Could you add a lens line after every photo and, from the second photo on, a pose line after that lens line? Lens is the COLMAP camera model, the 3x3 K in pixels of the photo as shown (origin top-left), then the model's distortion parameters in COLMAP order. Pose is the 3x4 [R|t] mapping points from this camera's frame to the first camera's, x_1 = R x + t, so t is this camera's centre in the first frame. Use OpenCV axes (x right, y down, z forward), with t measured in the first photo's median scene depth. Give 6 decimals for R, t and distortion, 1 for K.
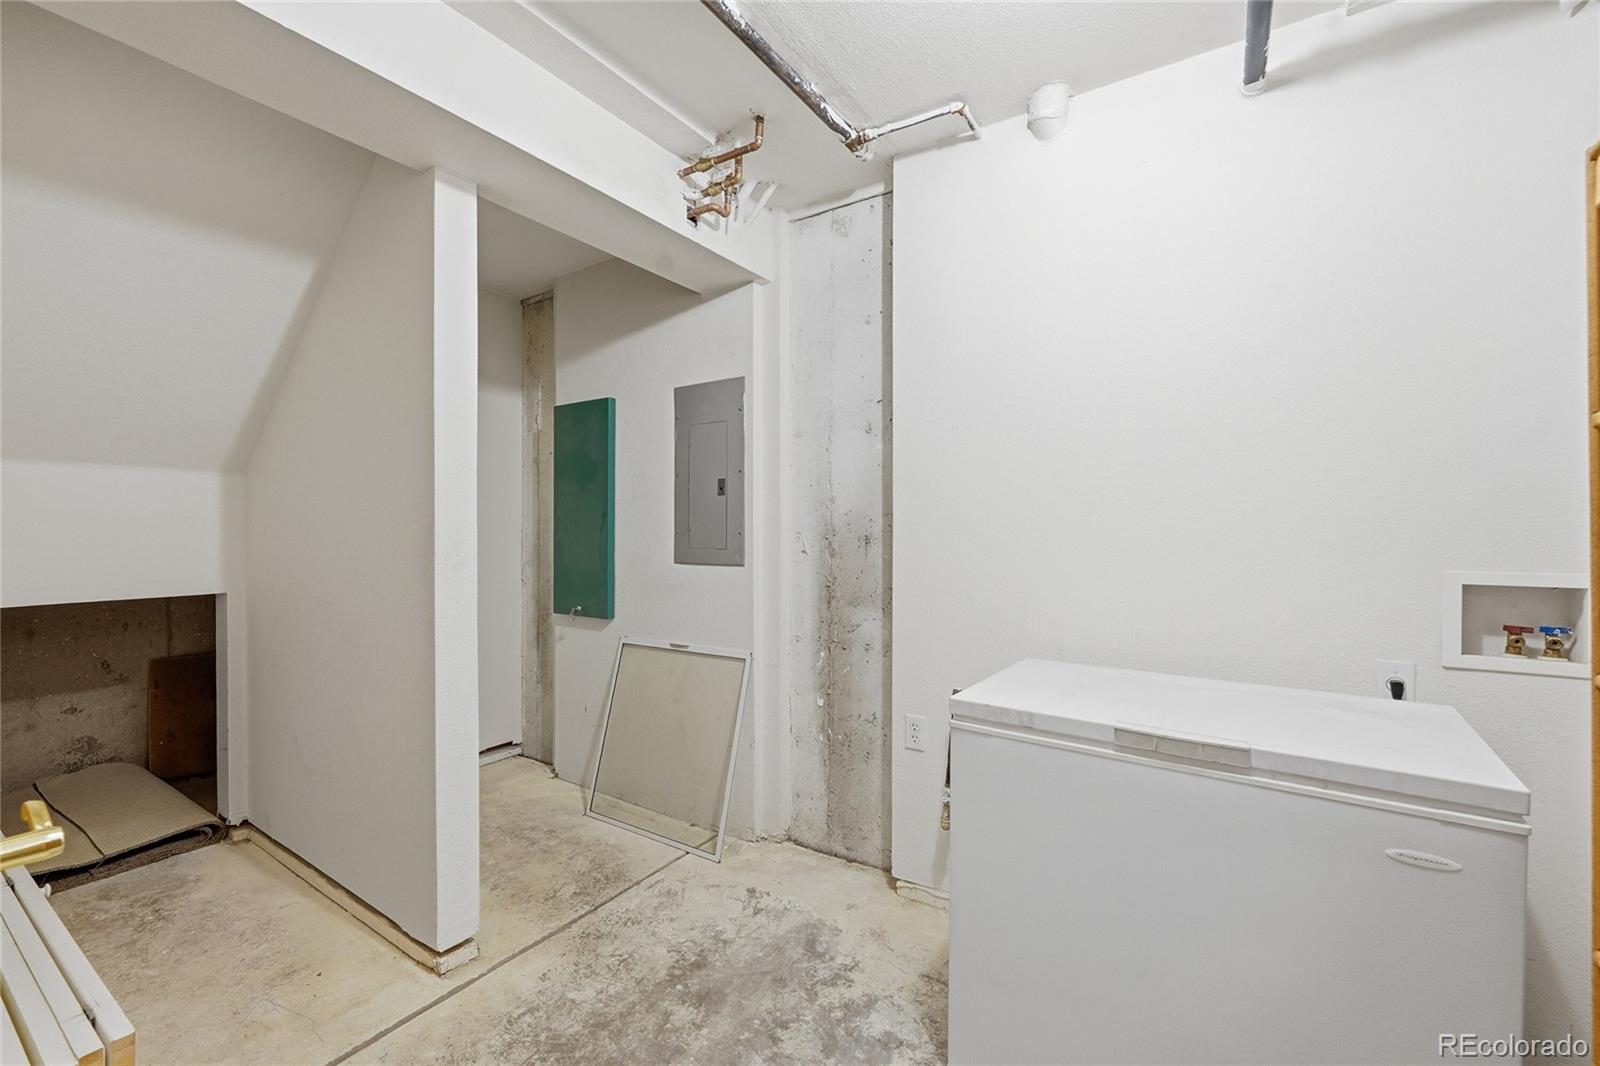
lens RADIAL K [[658.0, 0, 805.2], [0, 658.0, 527.6], [0, 0, 1]] dist [-0.012996, 0.000192]
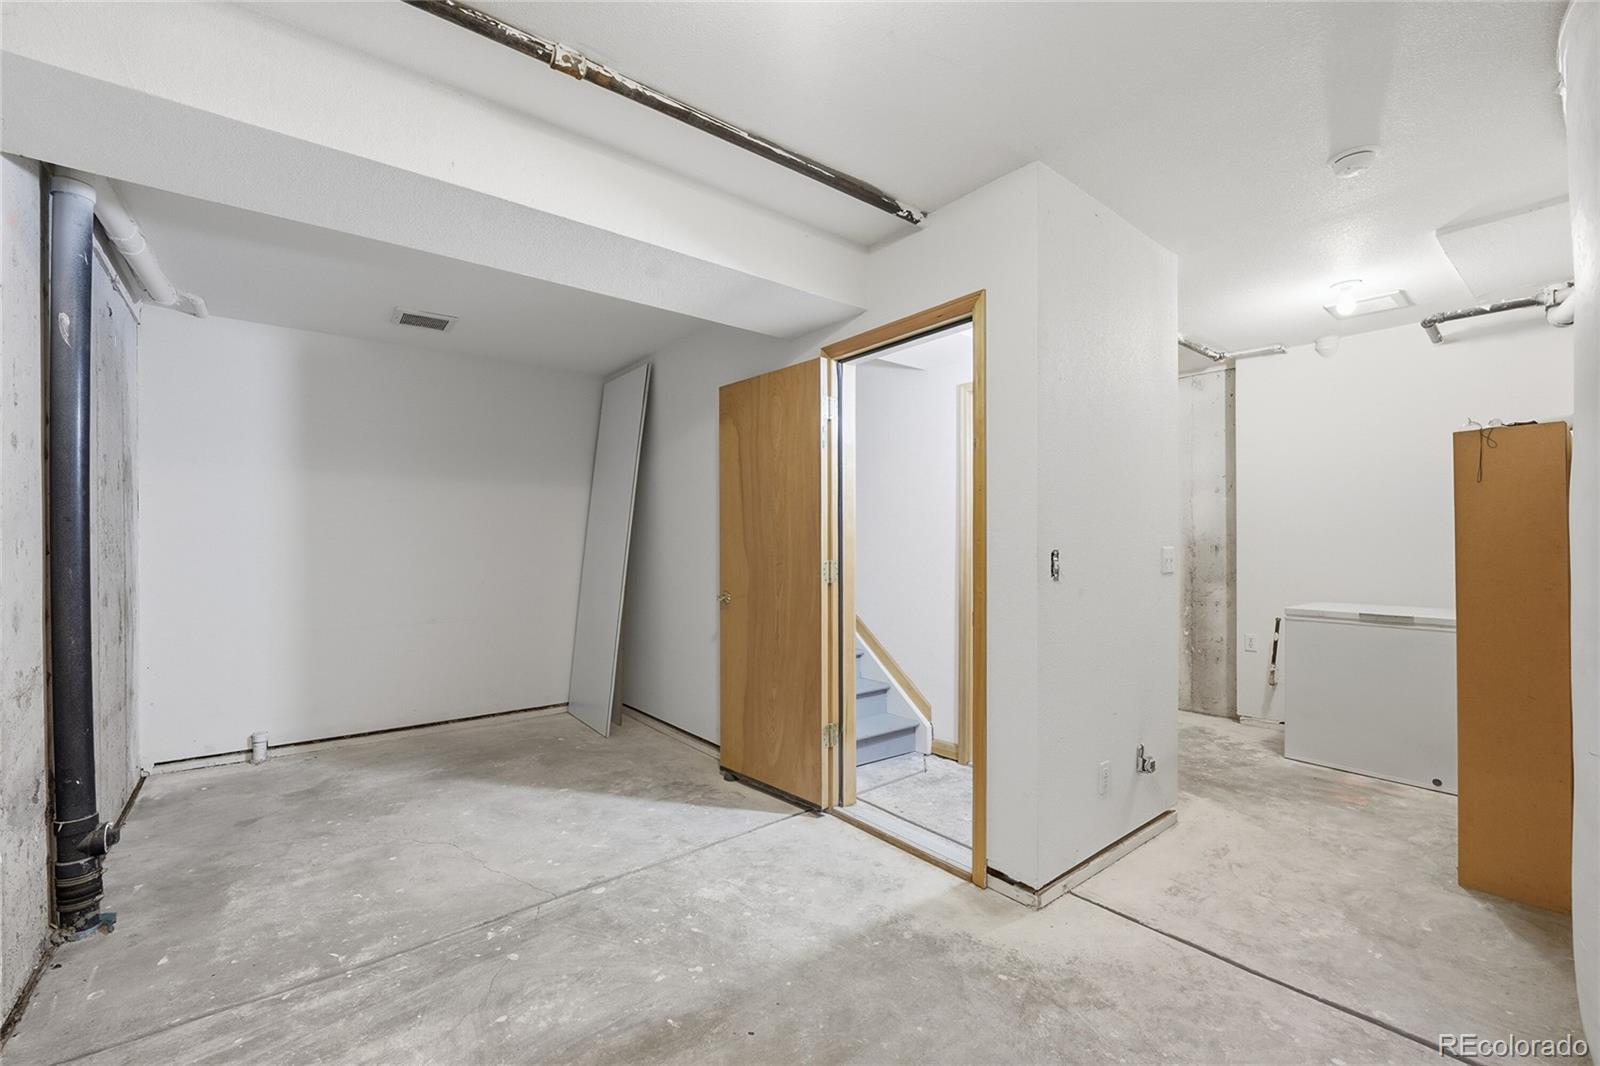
lens RADIAL K [[658.0, 0, 797.2], [0, 658.0, 539.1], [0, 0, 1]] dist [-0.012996, 0.000192]
pose [[0.948818, -0.004303, -0.315794, -0.486095], [0.003142, 0.999986, -0.004186, -0.003055], [0.315808, 0.002979, 0.948819, -1.262546]]
